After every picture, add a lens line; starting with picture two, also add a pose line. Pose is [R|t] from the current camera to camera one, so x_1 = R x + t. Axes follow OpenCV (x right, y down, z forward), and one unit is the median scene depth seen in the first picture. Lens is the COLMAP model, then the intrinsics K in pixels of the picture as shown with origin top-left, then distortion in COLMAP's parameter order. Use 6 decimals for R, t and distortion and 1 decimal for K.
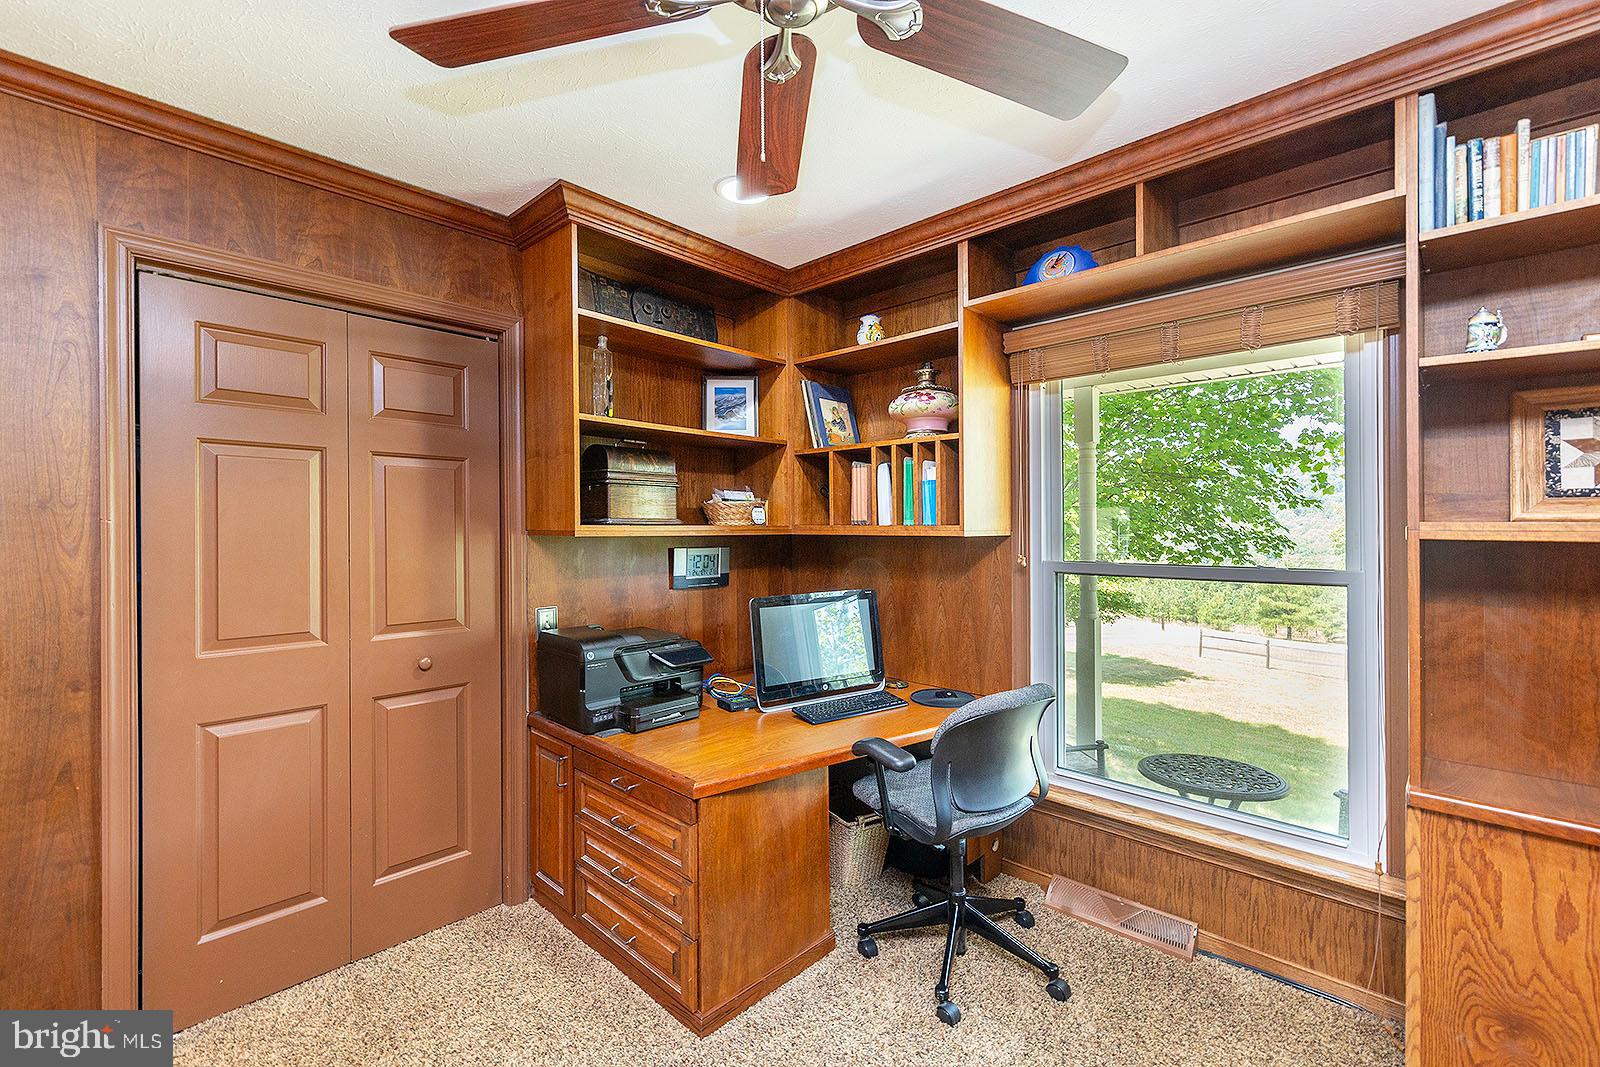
lens RADIAL K [[691.1, 0, 798.9], [0, 691.1, 529.3], [0, 0, 1]] dist [0.002094, 0.000136]
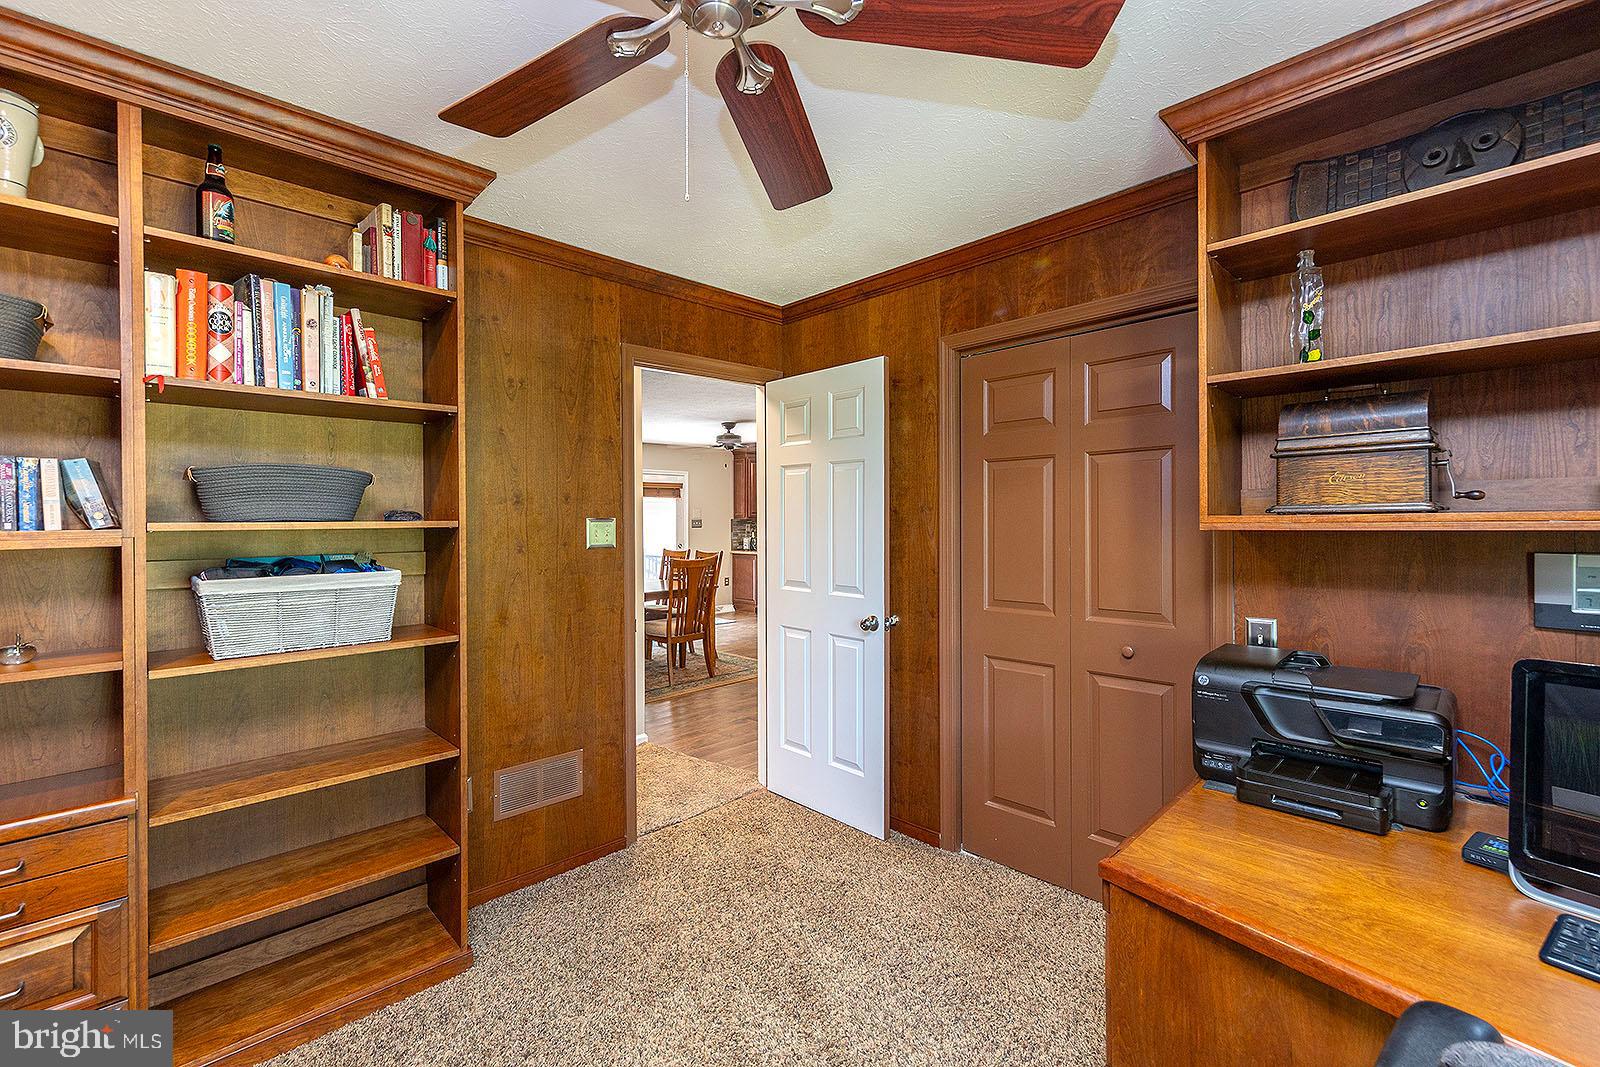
lens RADIAL K [[691.1, 0, 808.0], [0, 691.1, 520.3], [0, 0, 1]] dist [0.002094, 0.000136]
pose [[-0.043730, 0.000200, -0.999043, 0.517222], [0.010475, 0.999945, -0.000259, -0.006181], [0.998988, -0.010477, -0.043730, 0.584617]]
